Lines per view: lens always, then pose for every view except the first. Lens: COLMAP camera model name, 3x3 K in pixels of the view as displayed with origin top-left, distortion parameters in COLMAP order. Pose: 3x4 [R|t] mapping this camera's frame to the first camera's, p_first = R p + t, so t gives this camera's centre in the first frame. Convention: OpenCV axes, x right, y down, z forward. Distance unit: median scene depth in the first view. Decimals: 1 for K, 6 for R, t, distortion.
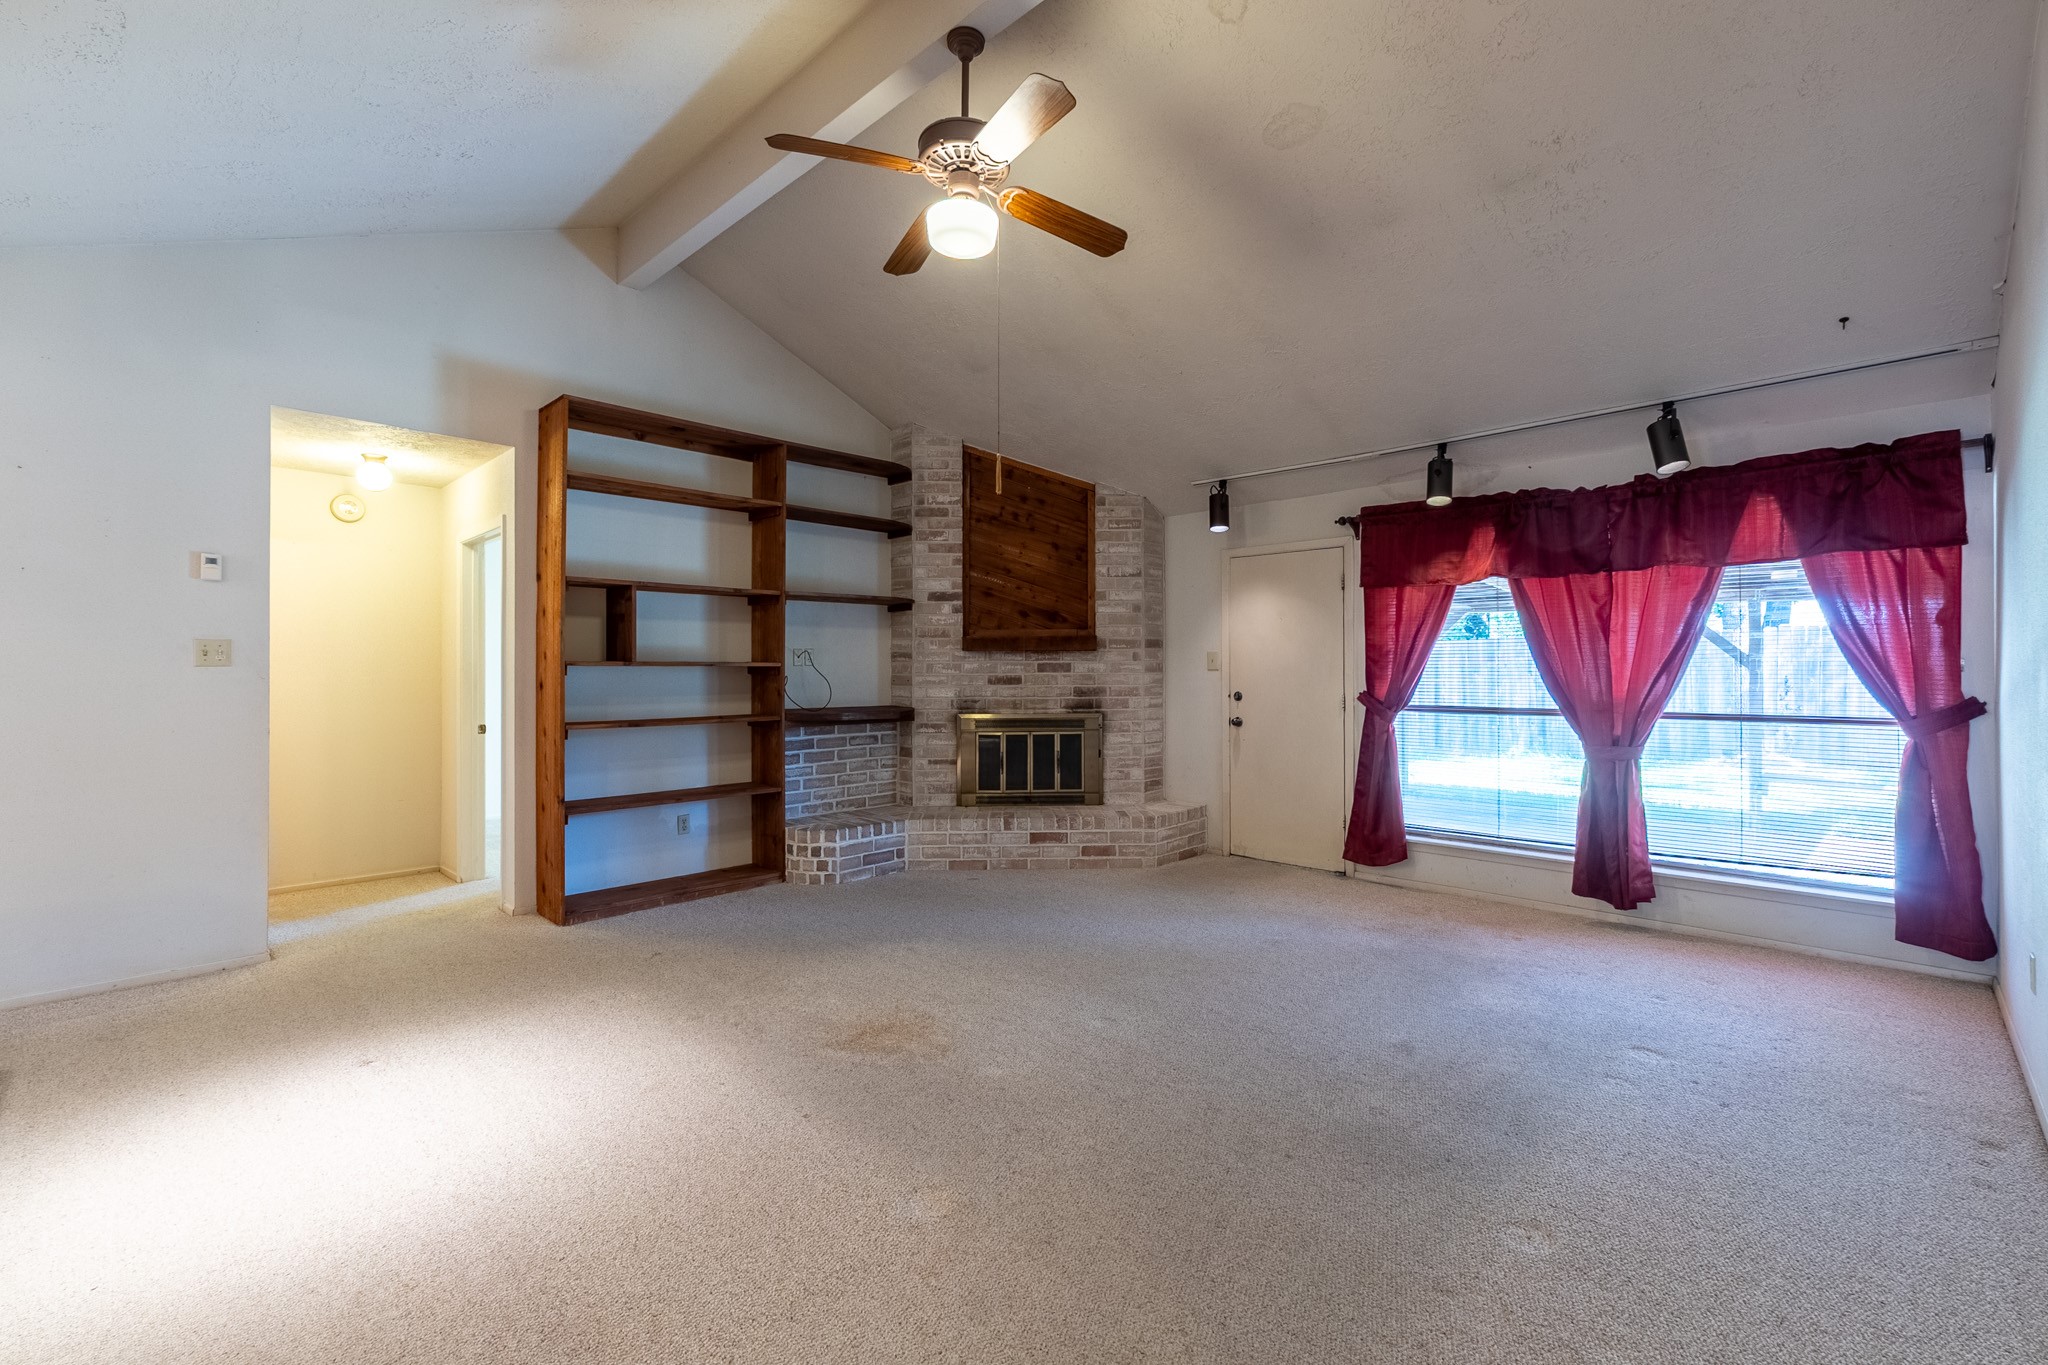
lens RADIAL K [[887.7, 0, 1026.8], [0, 887.7, 668.5], [0, 0, 1]] dist [-0.000029, 0.000182]
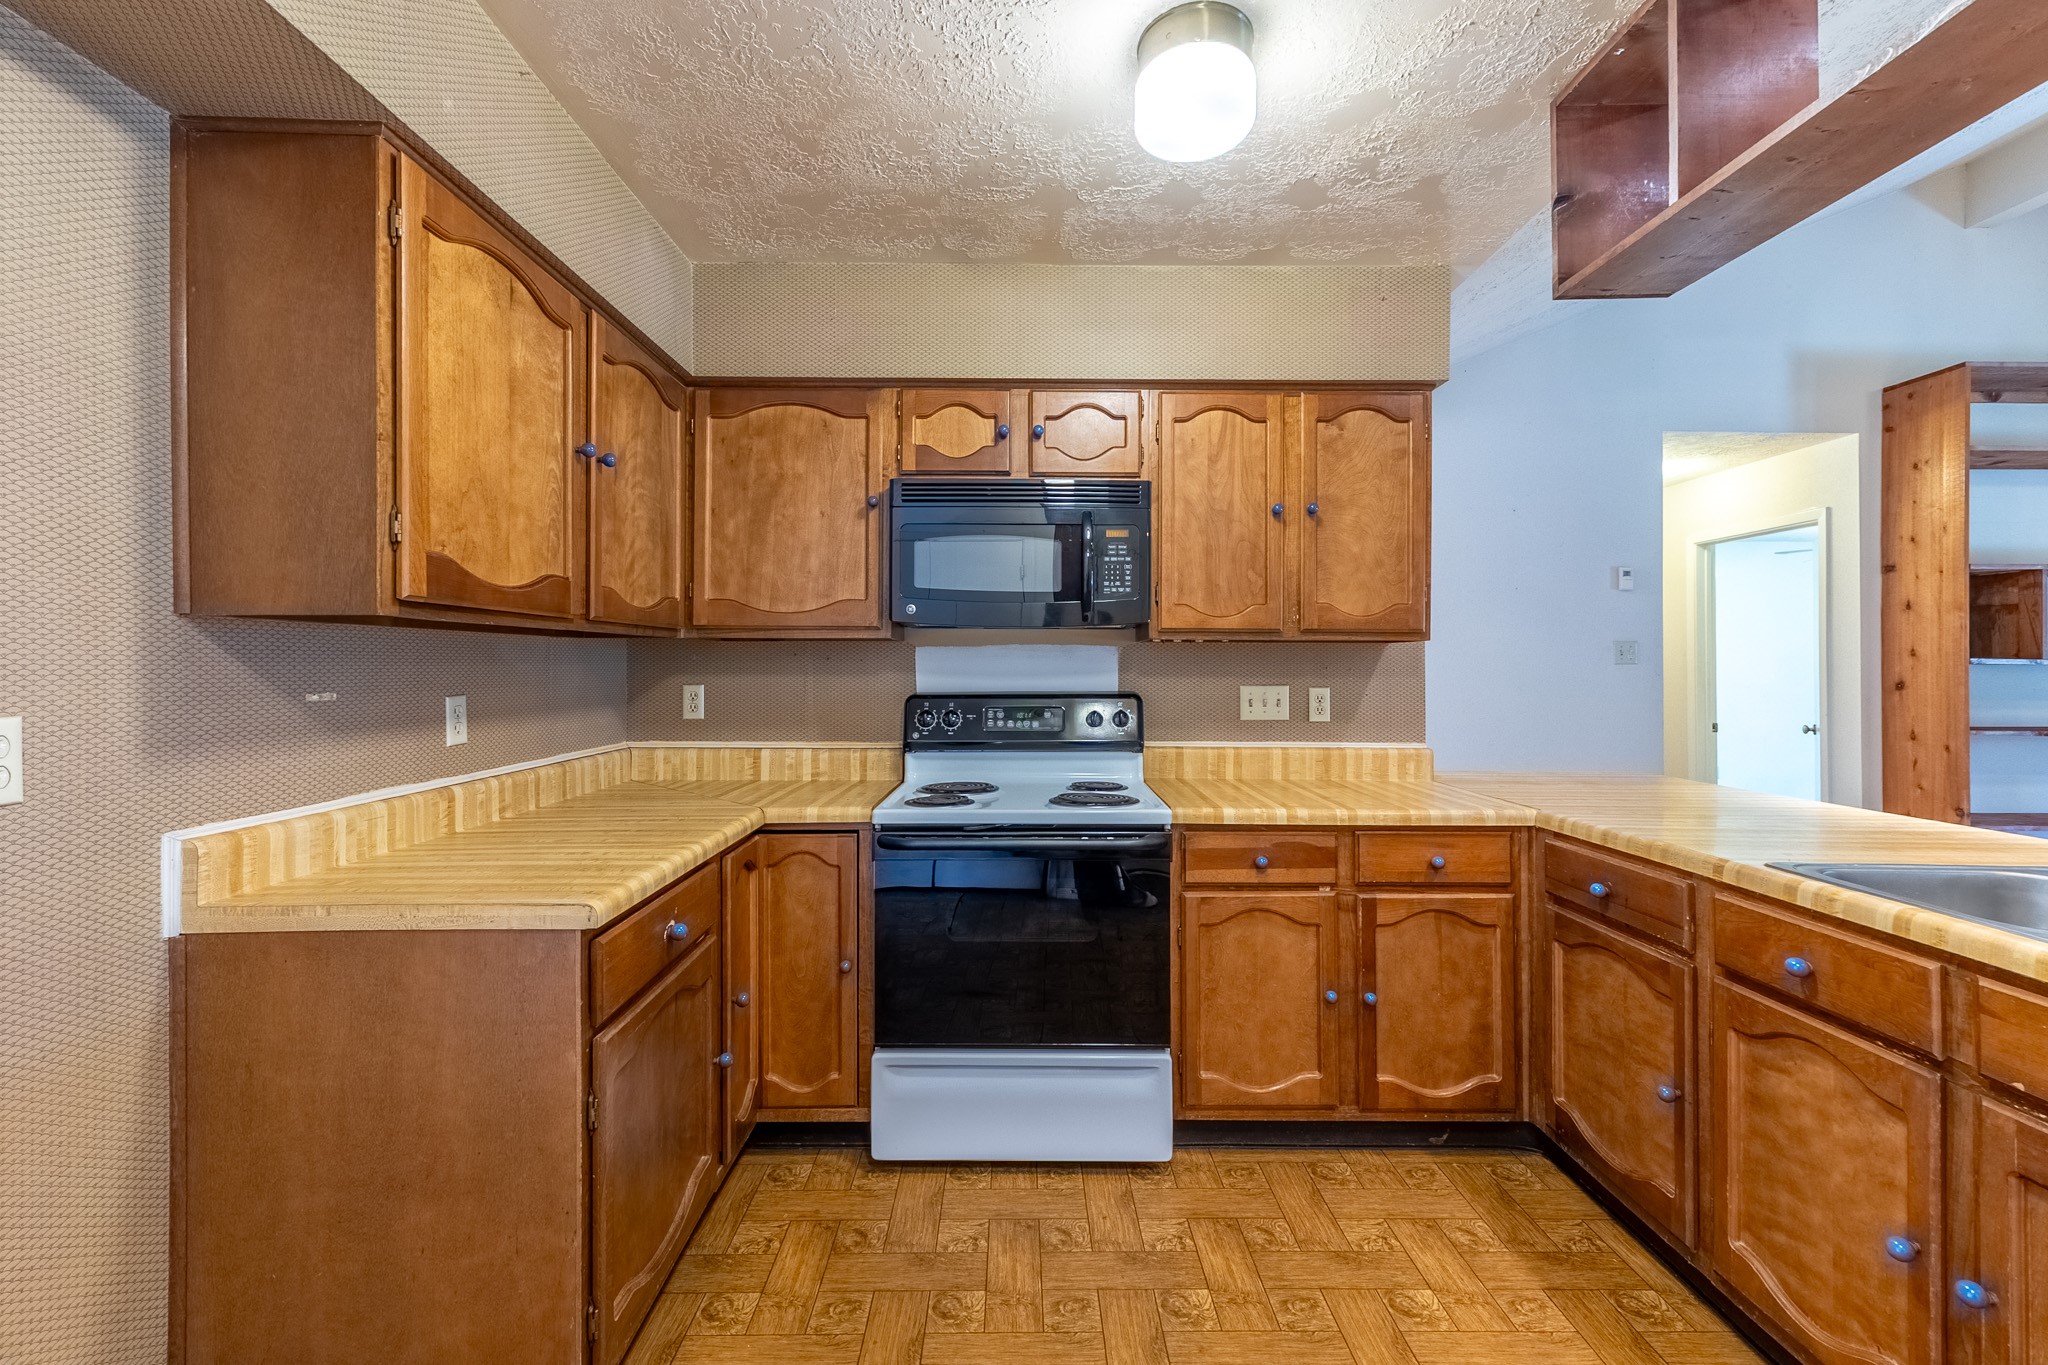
lens RADIAL K [[866.4, 0, 1022.1], [0, 866.4, 667.6], [0, 0, 1]] dist [0.002001, 0.000364]
pose [[0.695541, 0.001062, -0.718486, -0.434117], [-0.001759, 0.999998, -0.000225, 0.002206], [0.718484, 0.001421, 0.695542, -0.235930]]
